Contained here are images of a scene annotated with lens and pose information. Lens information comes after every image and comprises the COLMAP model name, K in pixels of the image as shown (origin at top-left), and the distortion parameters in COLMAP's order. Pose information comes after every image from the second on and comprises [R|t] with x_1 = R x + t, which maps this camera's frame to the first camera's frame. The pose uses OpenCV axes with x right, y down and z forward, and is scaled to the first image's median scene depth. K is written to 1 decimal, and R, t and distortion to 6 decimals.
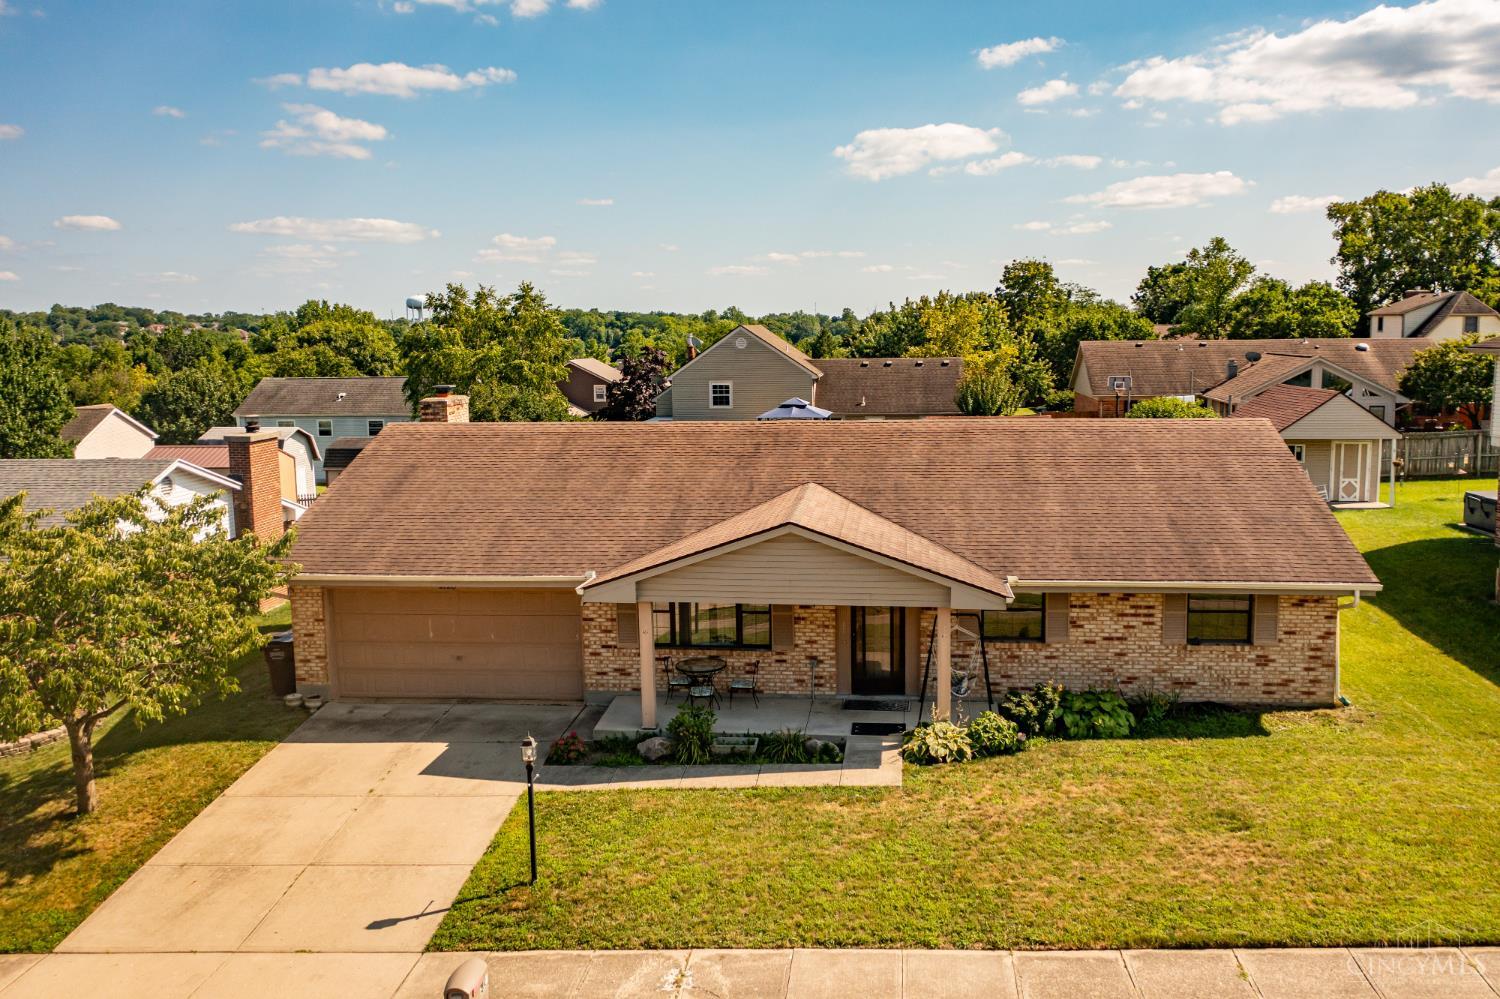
lens RADIAL K [[1190.4, 0, 692.1], [0, 1190.4, 537.2], [0, 0, 1]] dist [0.001248, 0.004560]
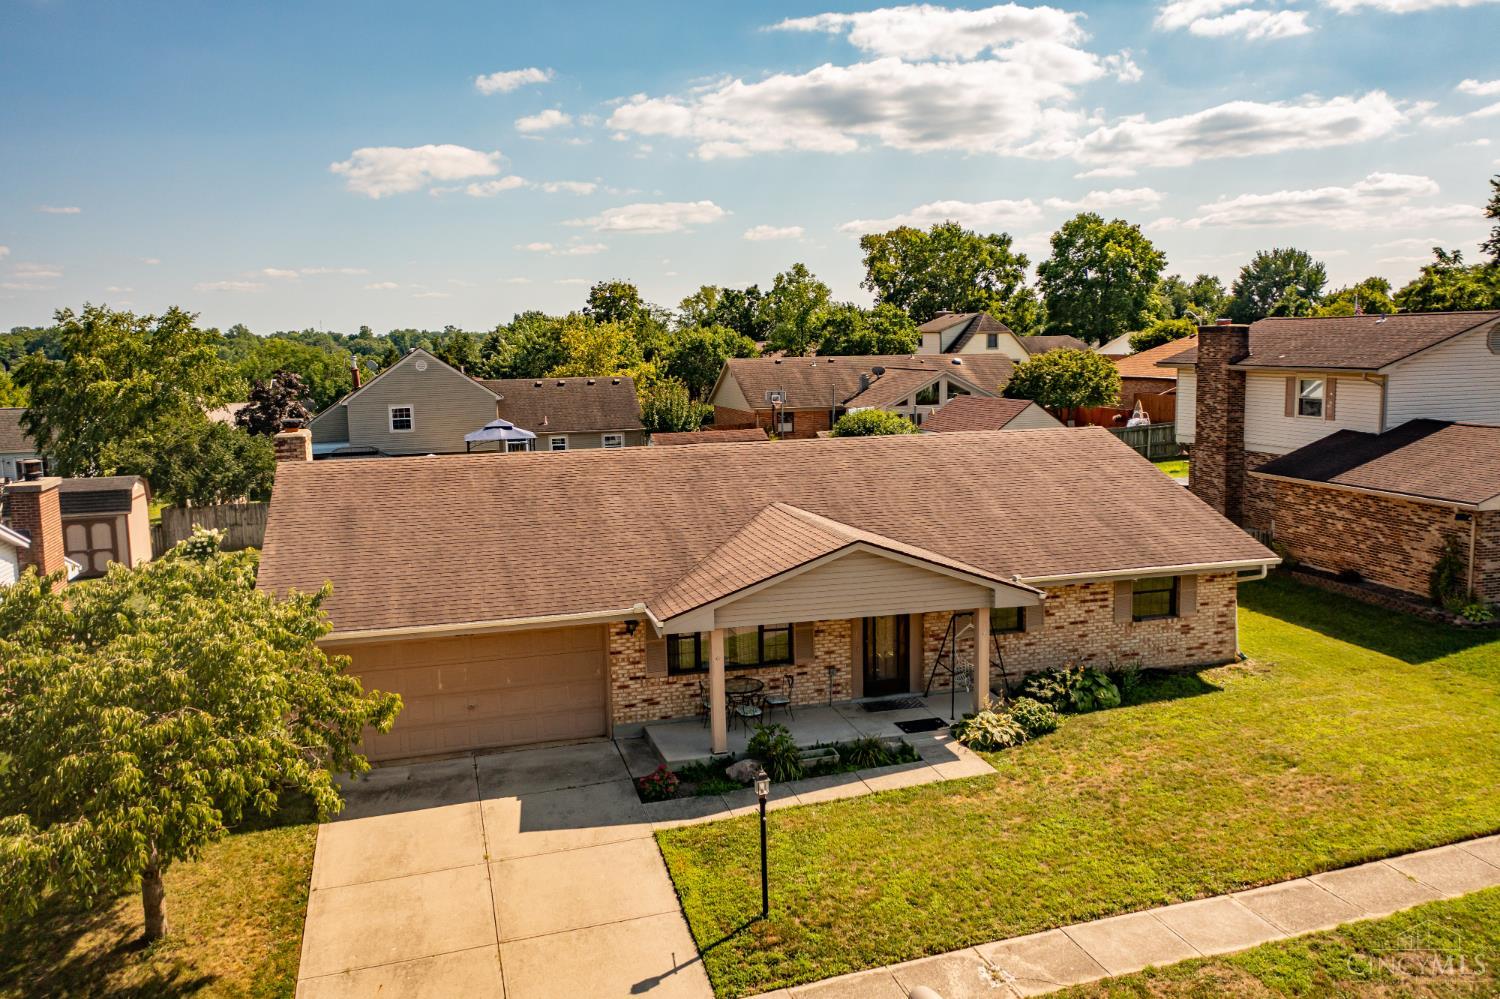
lens RADIAL K [[1190.4, 0, 653.6], [0, 1190.4, 515.1], [0, 0, 1]] dist [0.001248, 0.004560]
pose [[0.932870, -0.059228, 0.355310, -0.415897], [0.070559, 0.997327, -0.019006, -0.024418], [-0.353235, 0.042800, 0.934555, 0.063891]]
